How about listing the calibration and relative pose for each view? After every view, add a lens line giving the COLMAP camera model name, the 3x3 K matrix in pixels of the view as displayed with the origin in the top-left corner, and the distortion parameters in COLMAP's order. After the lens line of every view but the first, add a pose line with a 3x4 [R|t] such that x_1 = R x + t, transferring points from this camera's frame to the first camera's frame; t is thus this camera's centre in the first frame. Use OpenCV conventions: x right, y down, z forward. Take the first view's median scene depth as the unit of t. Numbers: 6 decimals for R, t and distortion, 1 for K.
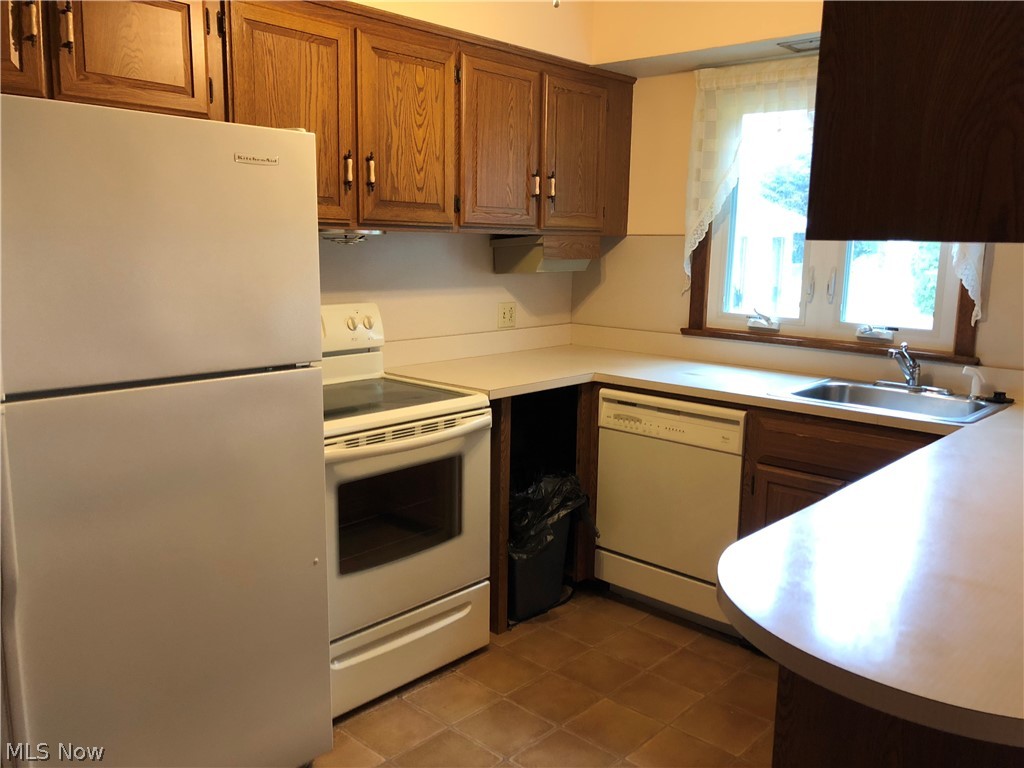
lens RADIAL K [[844.1, 0, 516.6], [0, 844.1, 387.0], [0, 0, 1]] dist [0.037147, -0.044667]
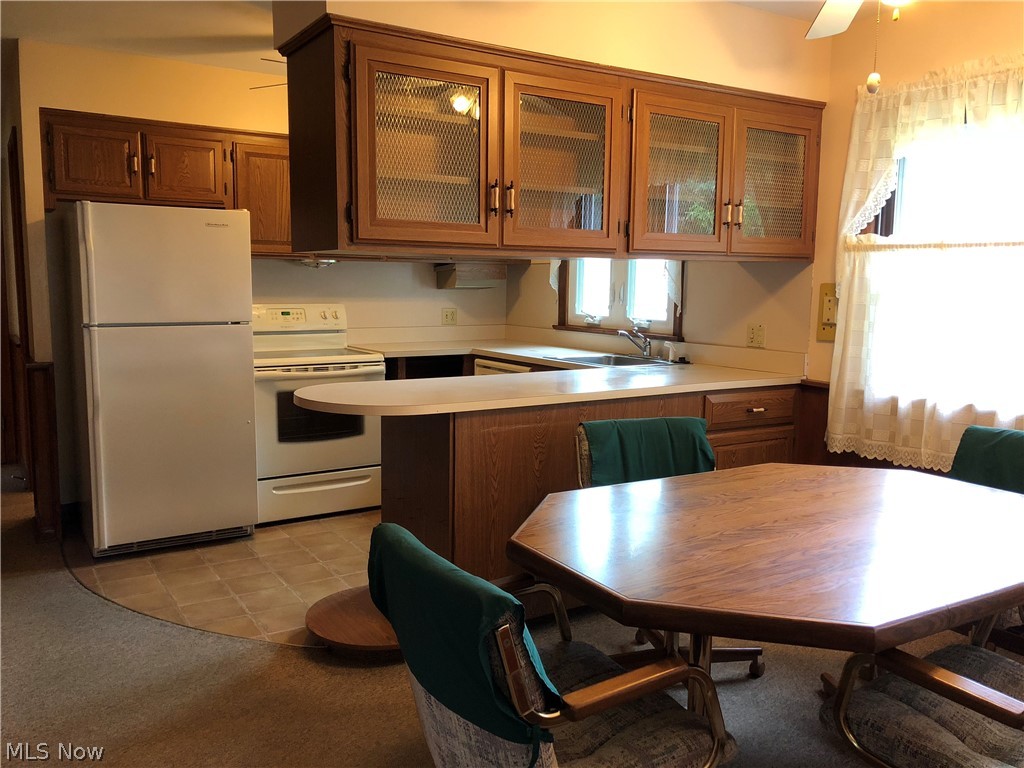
lens RADIAL K [[844.1, 0, 505.4], [0, 844.1, 380.8], [0, 0, 1]] dist [0.037147, -0.044667]
pose [[0.968665, 0.024531, -0.247157, 0.586359], [-0.038169, 0.997992, -0.050541, 0.130215], [0.245421, 0.058391, 0.967657, -0.551616]]
